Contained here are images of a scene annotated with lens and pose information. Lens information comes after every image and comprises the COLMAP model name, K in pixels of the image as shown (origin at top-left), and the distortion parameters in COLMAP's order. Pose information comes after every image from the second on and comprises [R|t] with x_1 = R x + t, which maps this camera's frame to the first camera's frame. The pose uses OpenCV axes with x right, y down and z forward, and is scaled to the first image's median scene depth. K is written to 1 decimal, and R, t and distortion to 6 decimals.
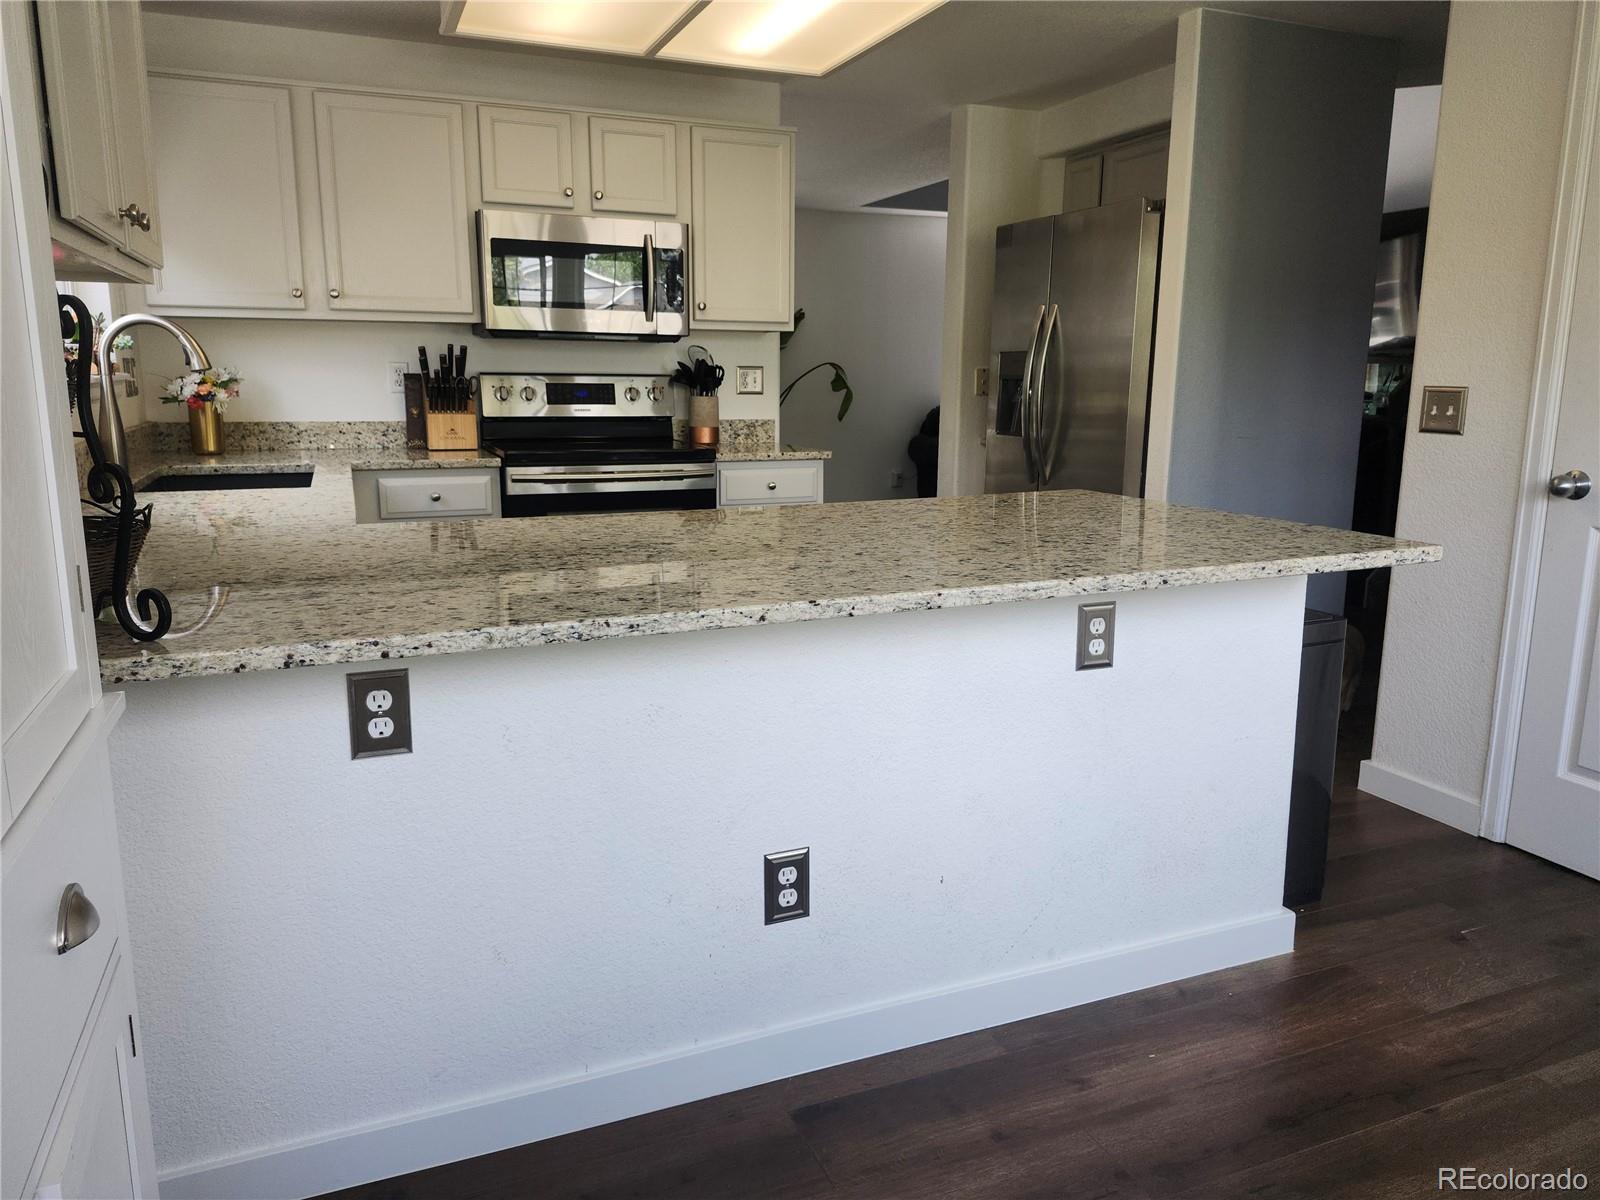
lens RADIAL K [[1104.4, 0, 792.3], [0, 1104.4, 592.1], [0, 0, 1]] dist [0.110070, -0.141206]
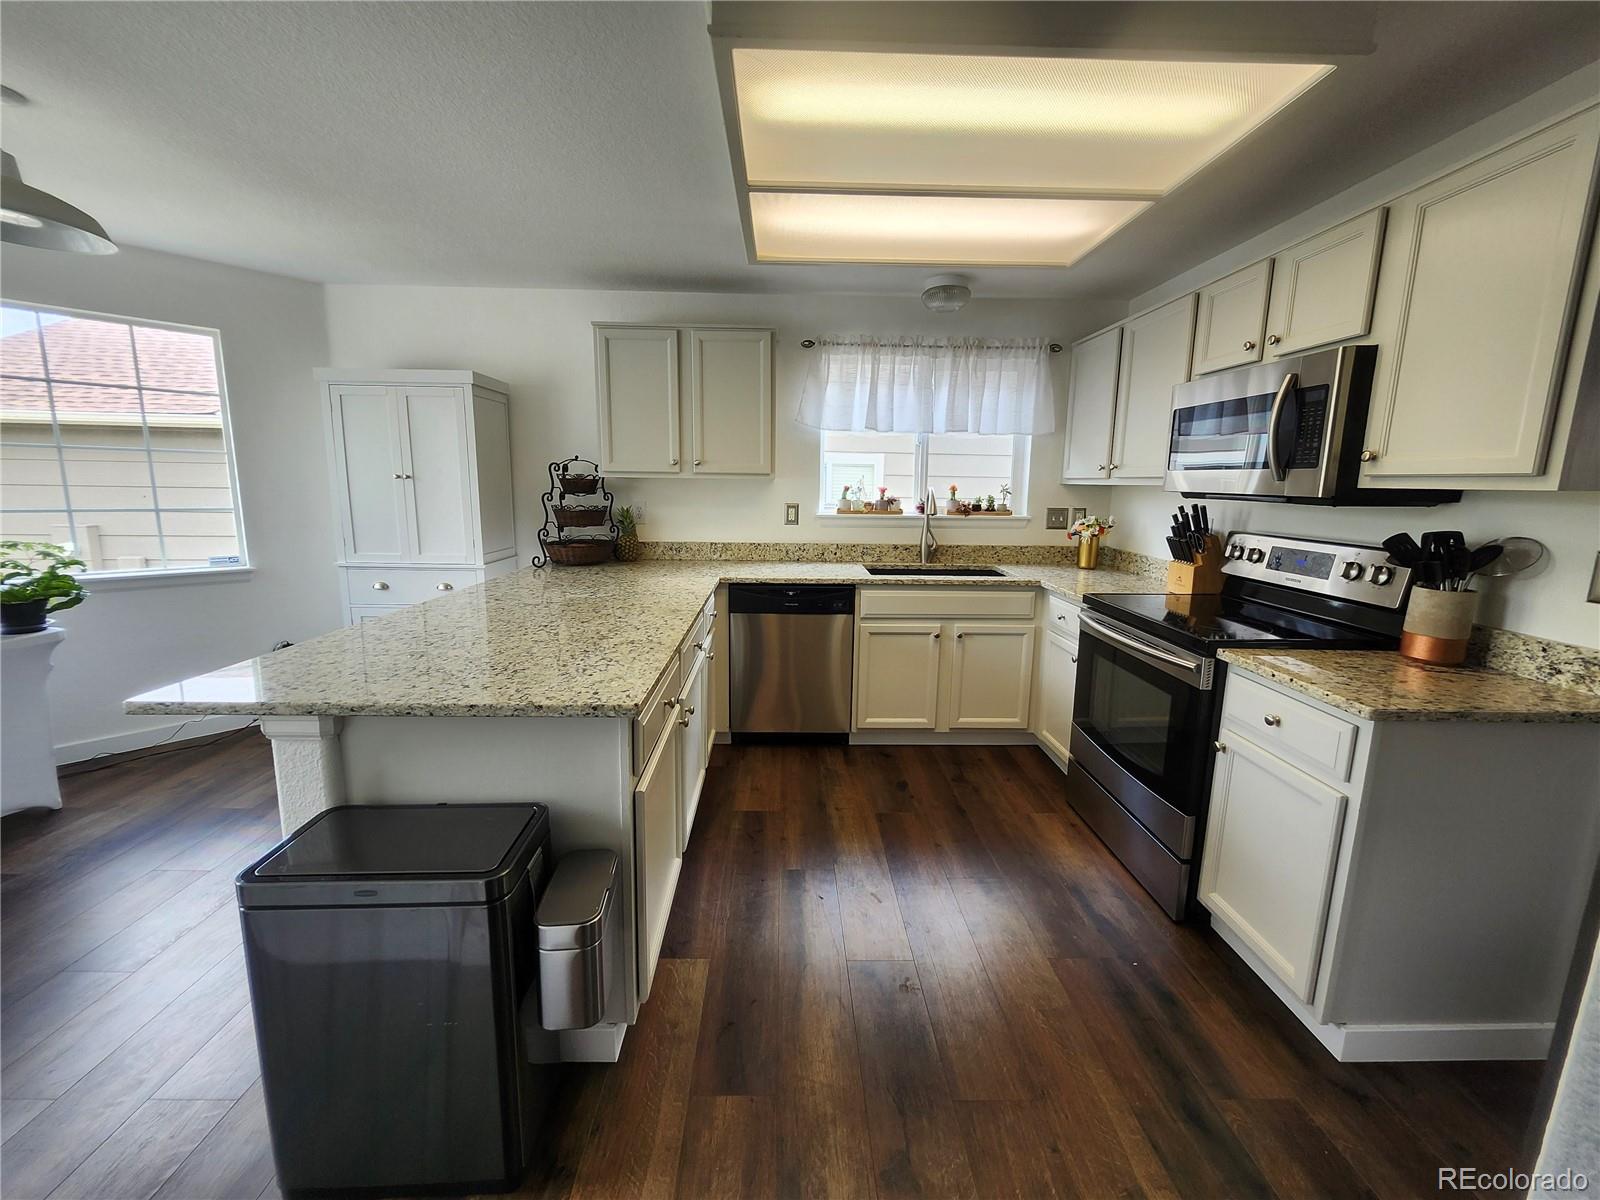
lens RADIAL K [[623.9, 0, 792.6], [0, 623.9, 586.9], [0, 0, 1]] dist [-0.001336, 0.000076]
pose [[-0.356180, 0.147497, -0.922703, 0.434728], [-0.199102, 0.952807, 0.229167, -0.207037], [0.912959, 0.265336, -0.310003, 0.854800]]
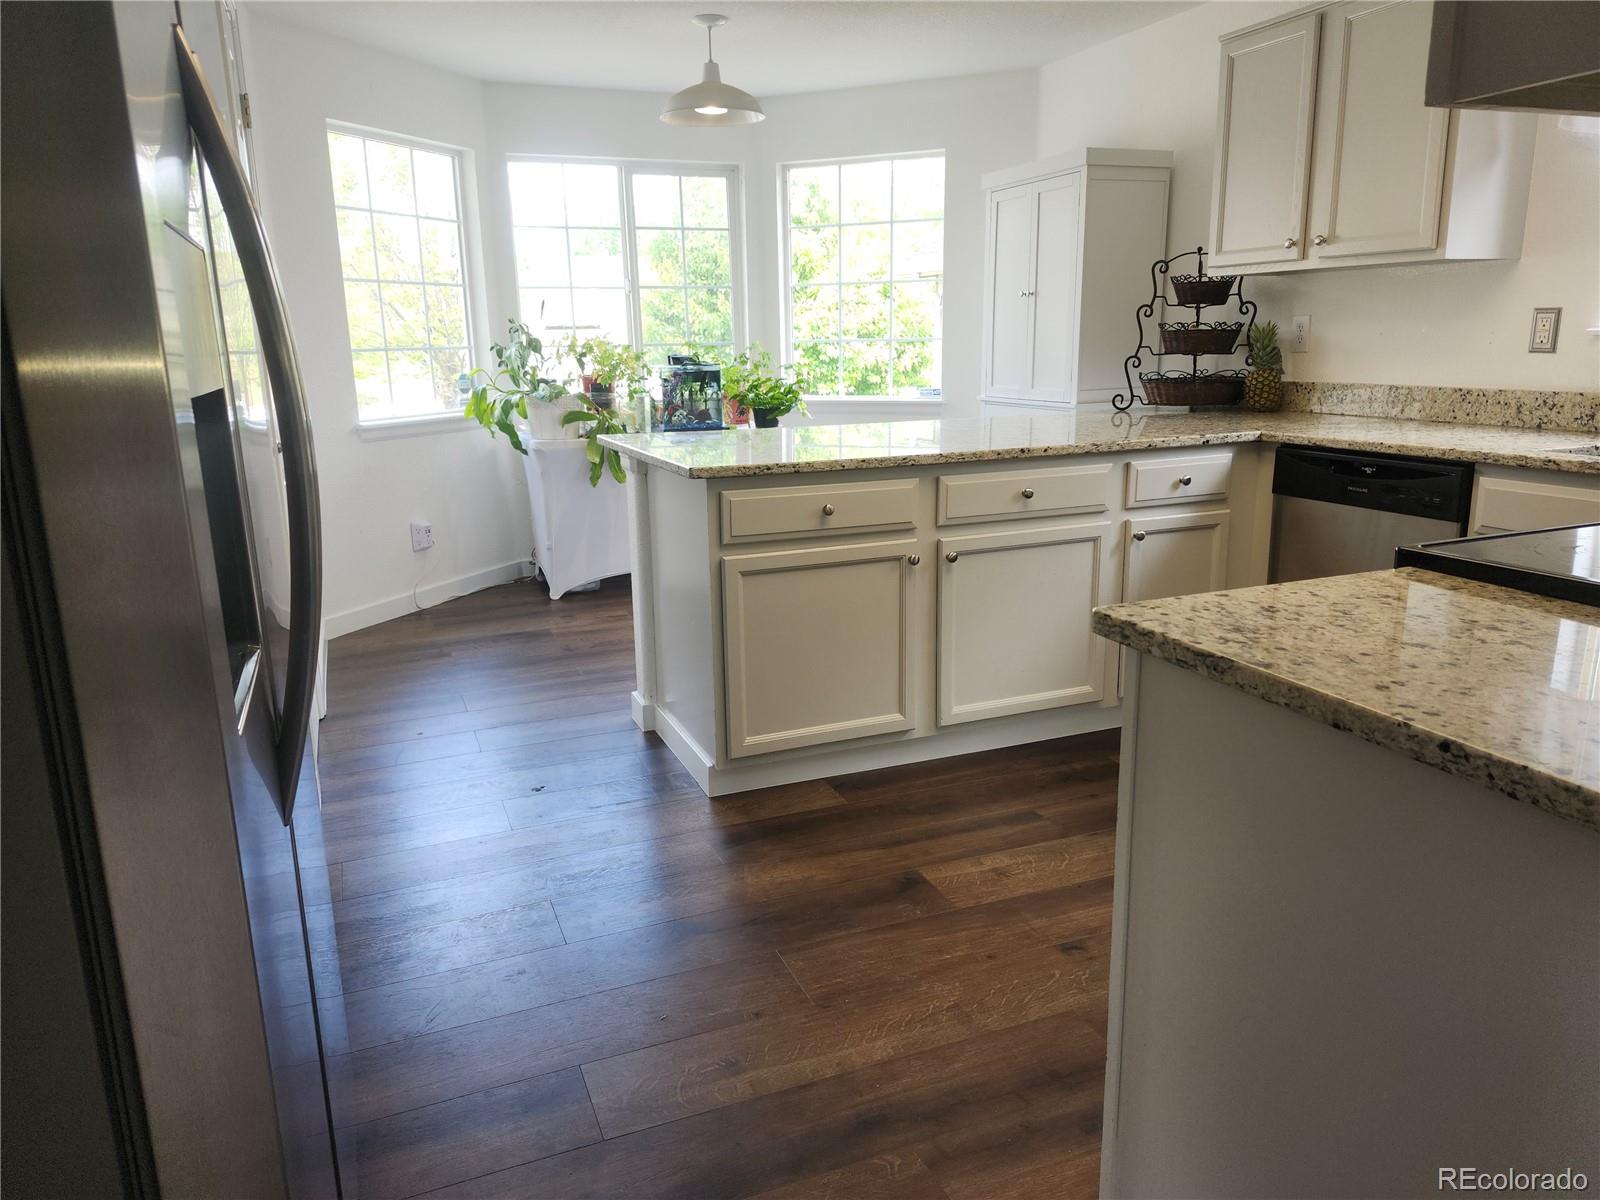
lens RADIAL K [[1104.4, 0, 792.3], [0, 1104.4, 592.1], [0, 0, 1]] dist [0.110070, -0.141206]
pose [[-0.999865, 0.012689, 0.010407, 0.115949], [0.015855, 0.910613, 0.412956, -0.265443], [-0.004237, 0.413066, -0.910691, 1.327735]]
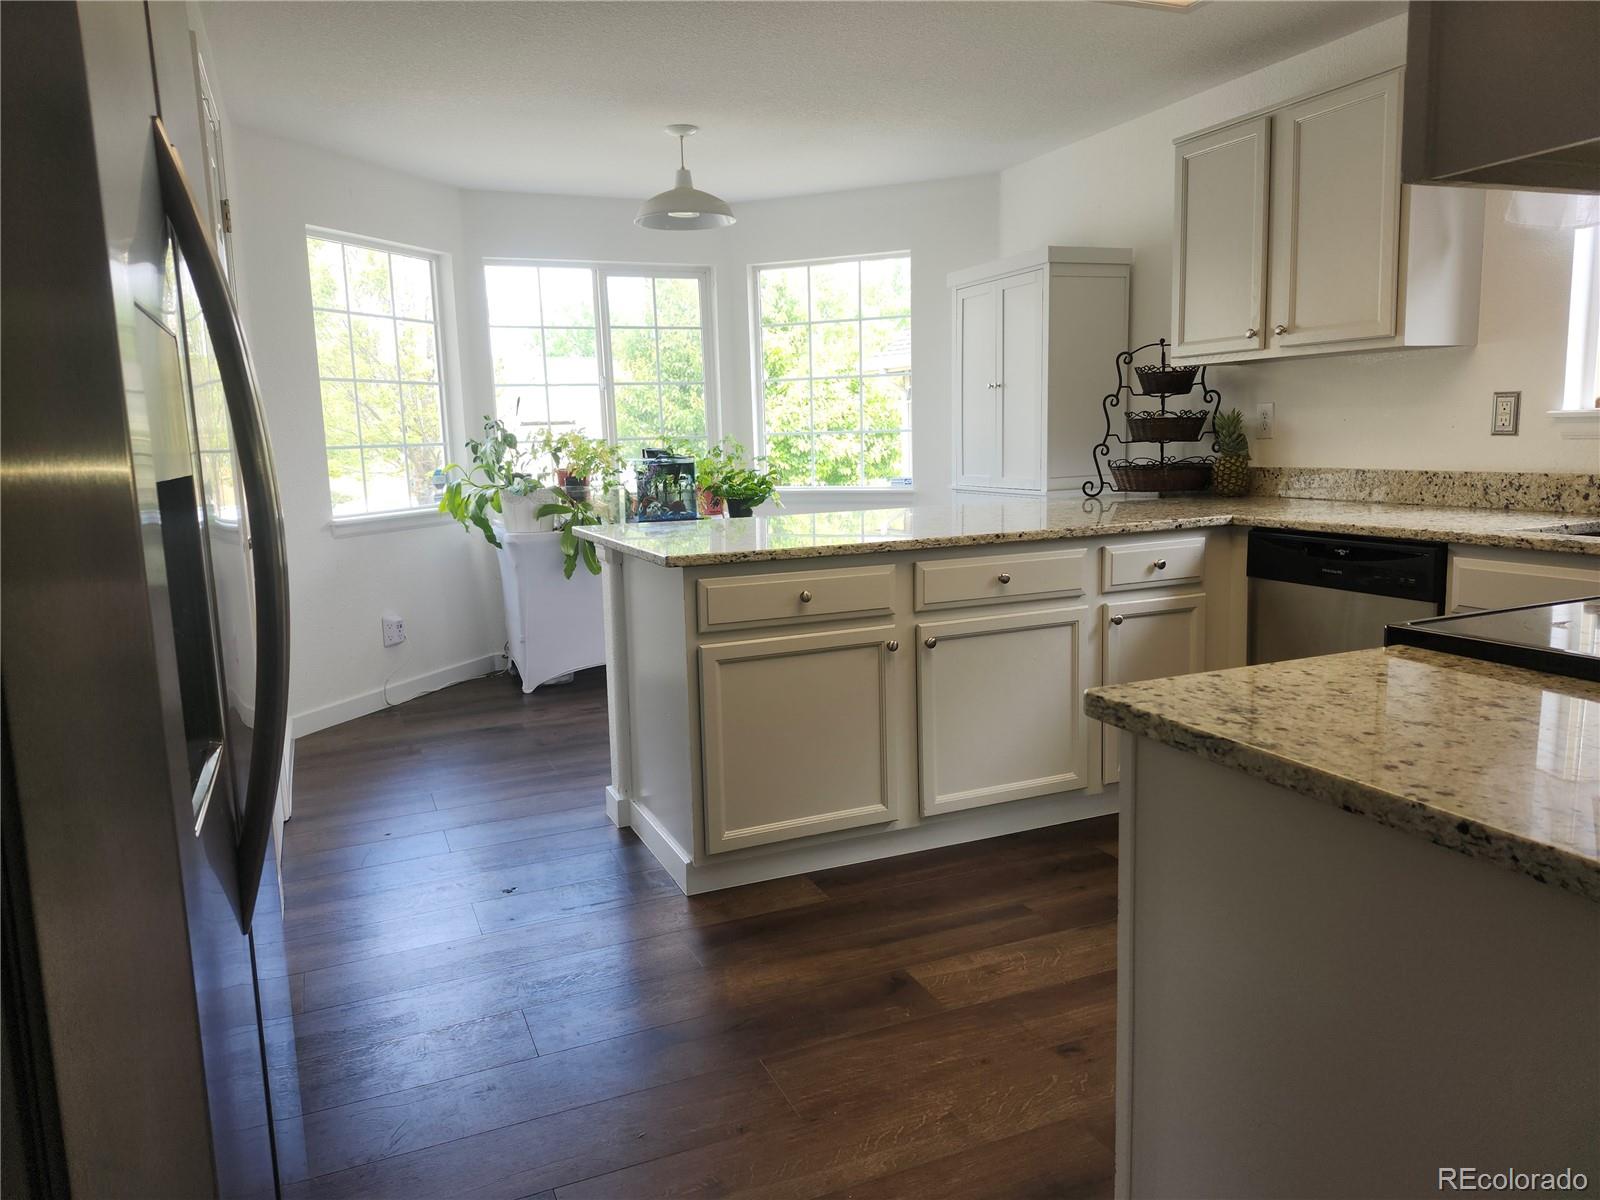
lens RADIAL K [[1101.6, 0, 781.4], [0, 1101.6, 589.3], [0, 0, 1]] dist [0.124066, -0.171829]
pose [[-0.999622, 0.026885, -0.005747, 0.118835], [0.023410, 0.942003, 0.334786, -0.260906], [0.014415, 0.334525, -0.942277, 1.321368]]
